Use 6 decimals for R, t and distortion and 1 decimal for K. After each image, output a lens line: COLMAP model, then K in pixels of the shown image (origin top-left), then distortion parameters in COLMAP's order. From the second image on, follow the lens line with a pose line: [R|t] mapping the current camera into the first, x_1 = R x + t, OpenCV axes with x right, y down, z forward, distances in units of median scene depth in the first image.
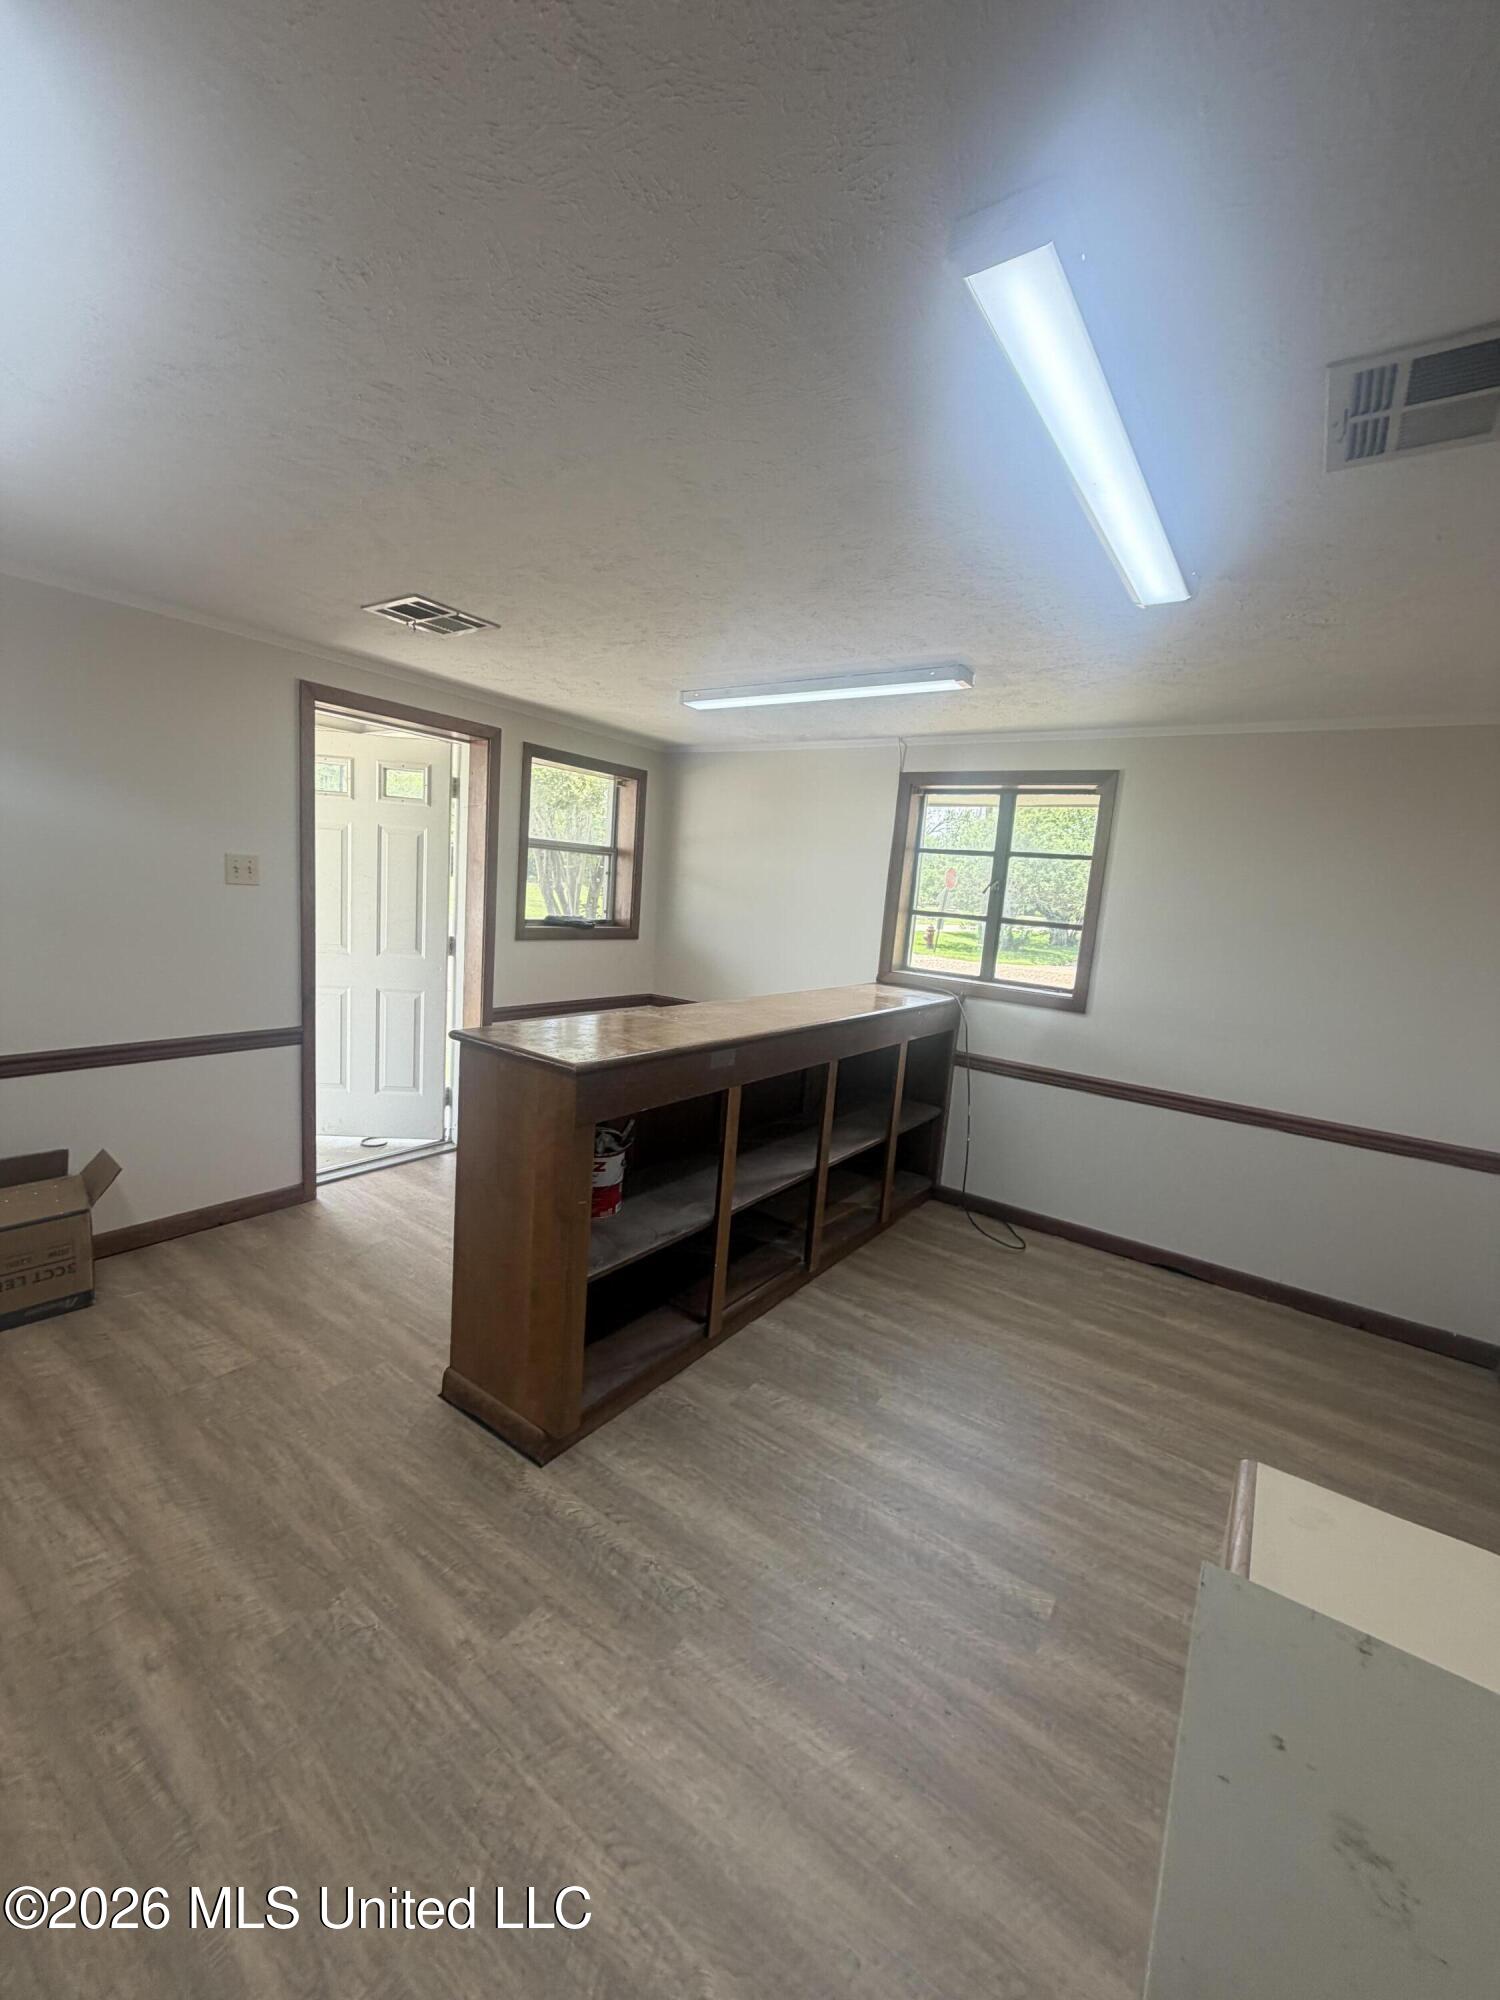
lens RADIAL K [[790.9, 0, 750.0], [0, 790.9, 1000.0], [0, 0, 1]] dist [0.000353, 0.000049]
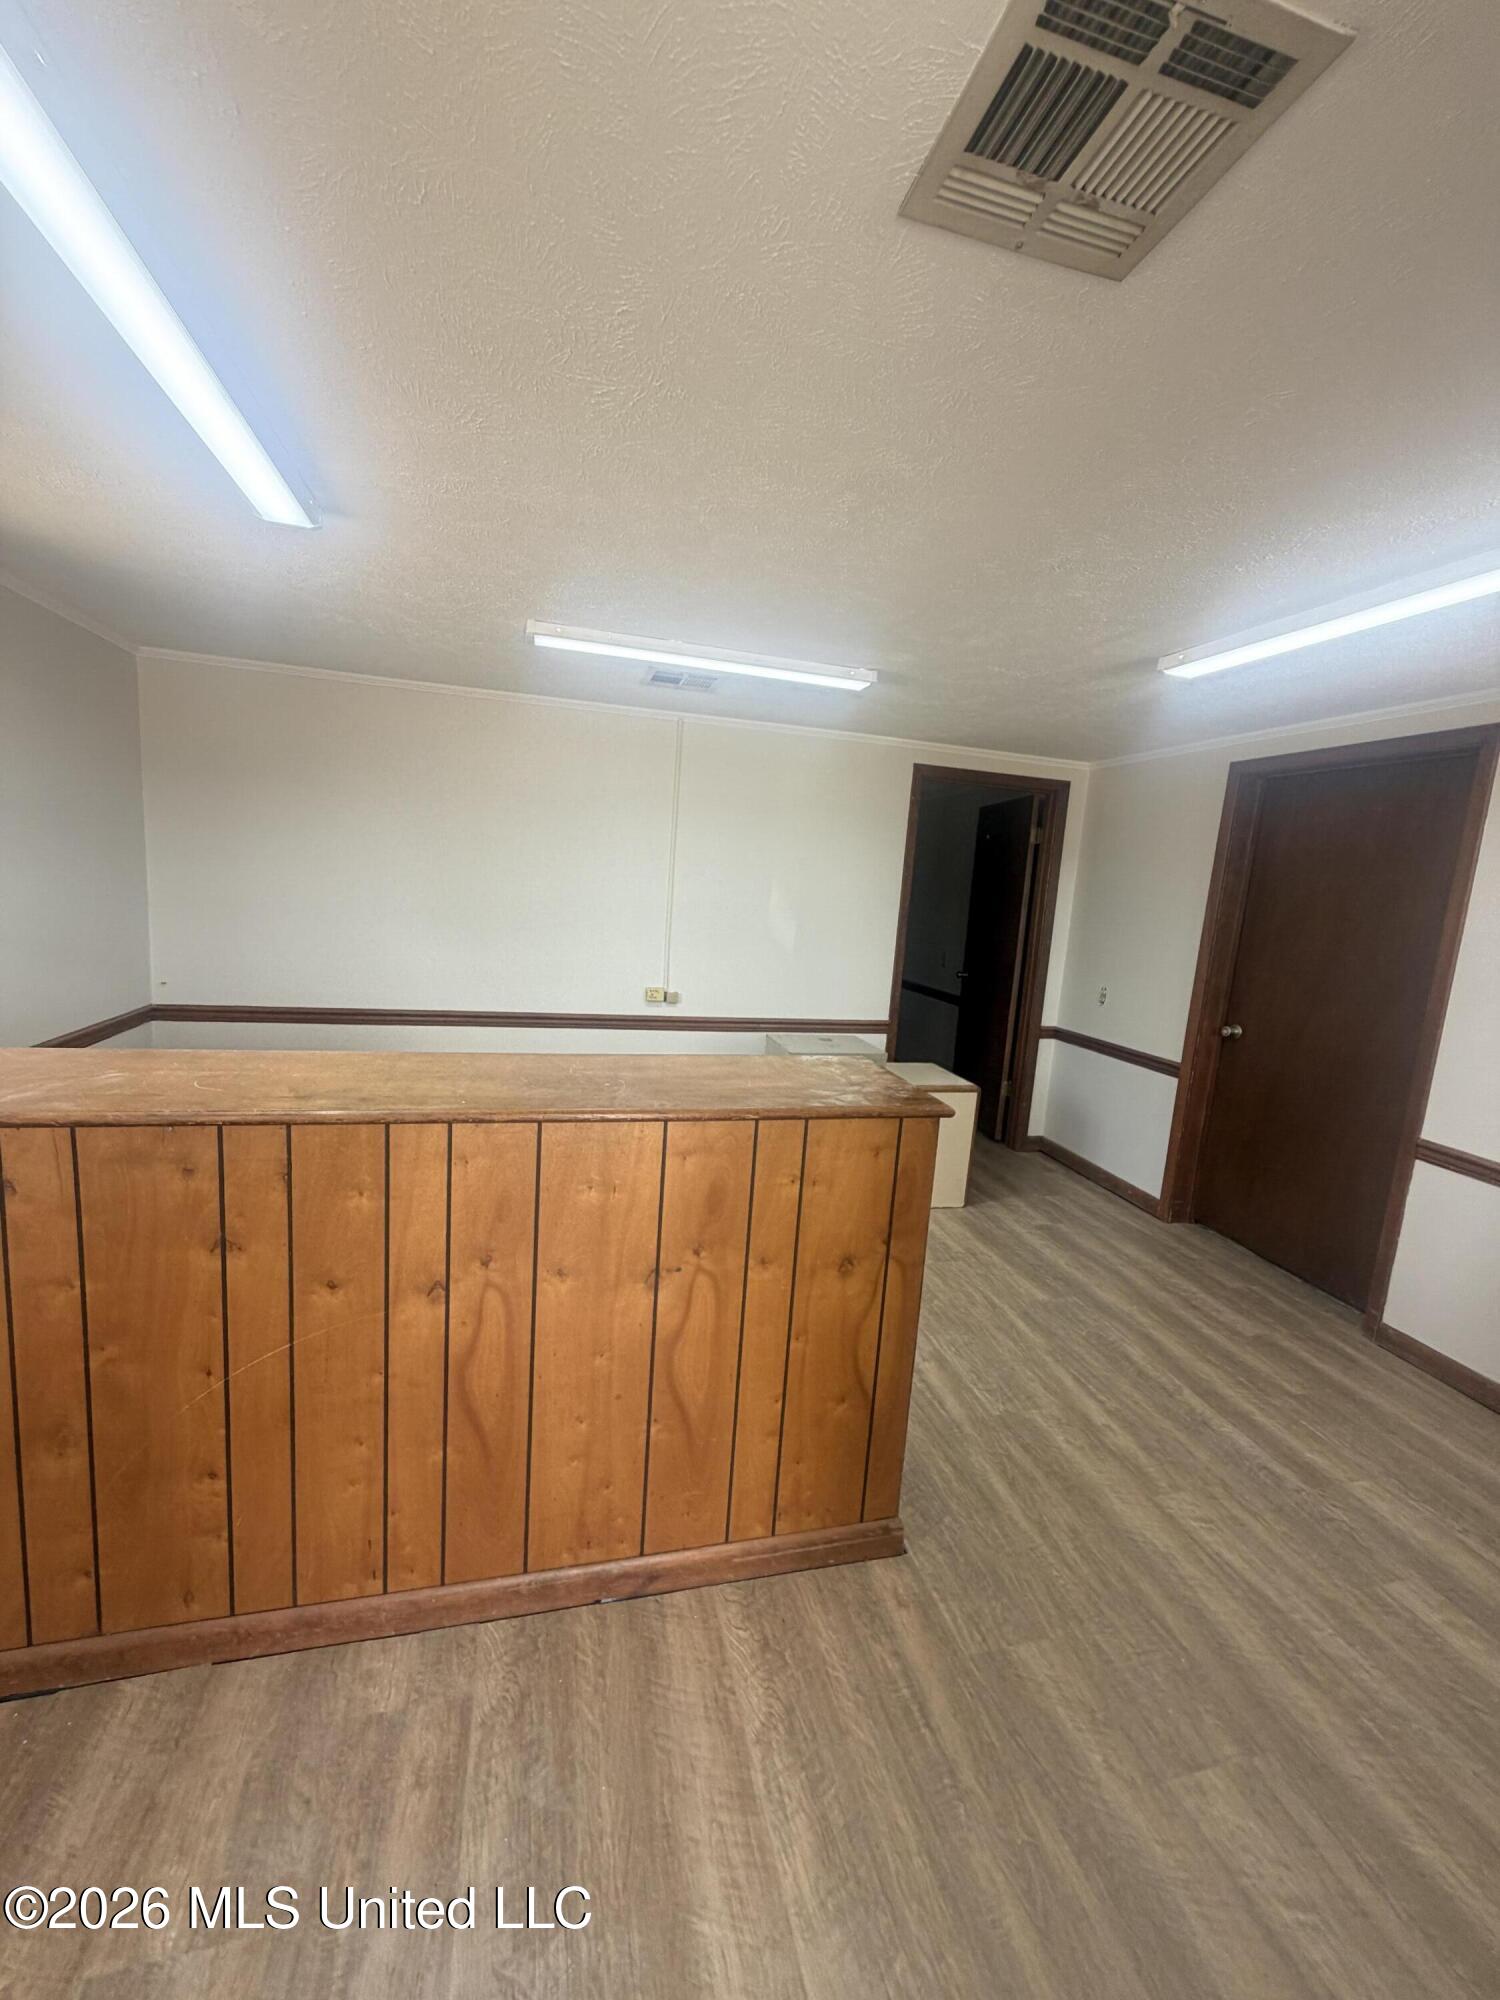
lens RADIAL K [[790.9, 0, 750.0], [0, 790.9, 1000.0], [0, 0, 1]] dist [0.000353, 0.000049]
pose [[-0.752252, -0.229116, 0.617756, -0.771356], [-0.039060, 0.951450, 0.305314, -0.331545], [-0.657716, 0.205544, -0.724680, 1.885039]]
